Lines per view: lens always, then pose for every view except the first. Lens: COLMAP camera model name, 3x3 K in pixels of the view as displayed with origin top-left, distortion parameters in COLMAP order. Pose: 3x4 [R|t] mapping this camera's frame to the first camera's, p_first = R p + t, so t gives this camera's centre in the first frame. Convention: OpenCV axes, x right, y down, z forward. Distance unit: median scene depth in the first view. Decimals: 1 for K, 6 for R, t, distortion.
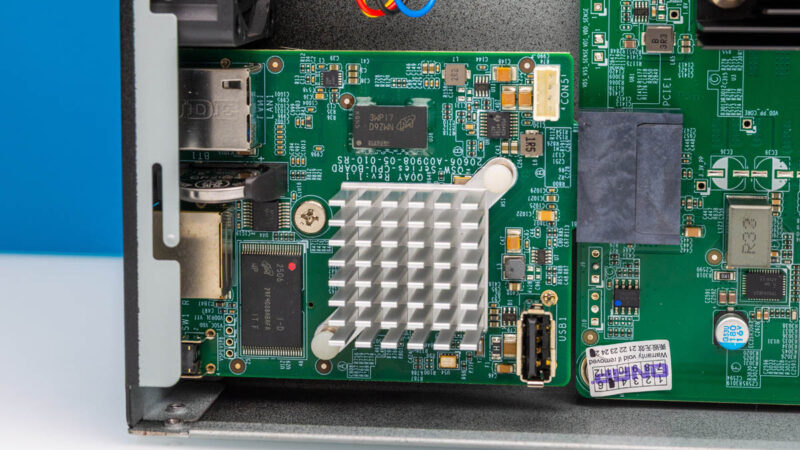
lens RADIAL K [[1710.6, 0, 400.4], [0, 1710.6, 104.7], [0, 0, 1]] dist [-0.028120, 0.007983]
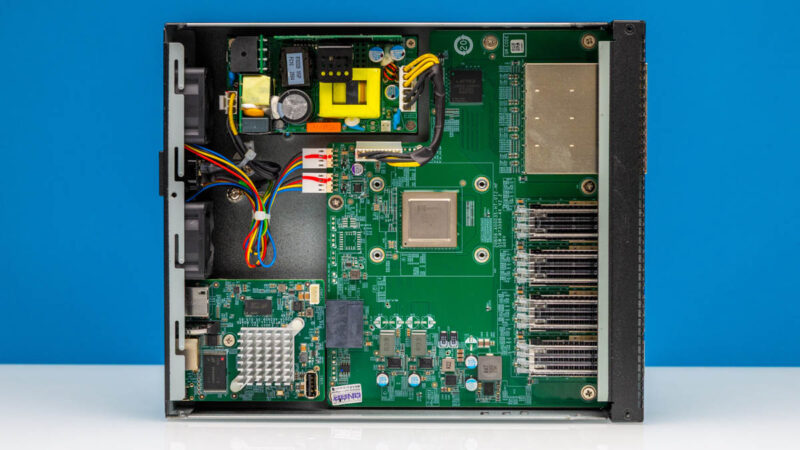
lens RADIAL K [[1687.6, 0, 400.7], [0, 1687.6, 189.9], [0, 0, 1]] dist [0.007686, -0.053108]
pose [[0.995327, -0.005328, 0.096416, -0.039229], [0.011018, 0.998222, -0.058578, -0.013766], [-0.095932, 0.059367, 0.993616, -1.745543]]
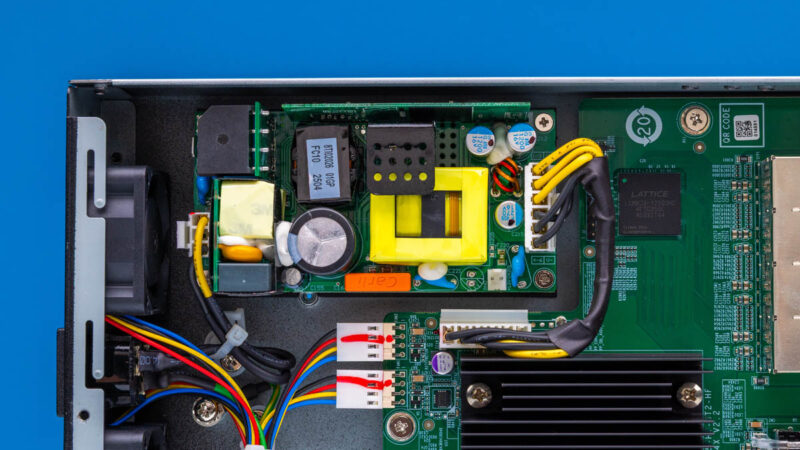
lens RADIAL K [[1787.7, 0, 420.6], [0, 1787.7, 222.7], [0, 0, 1]] dist [-0.000592, -0.223939]
pose [[0.996675, 0.000633, 0.081475, 0.013654], [0.010277, 0.991007, -0.133414, -0.124197], [-0.080827, 0.133808, 0.987706, -0.528229]]
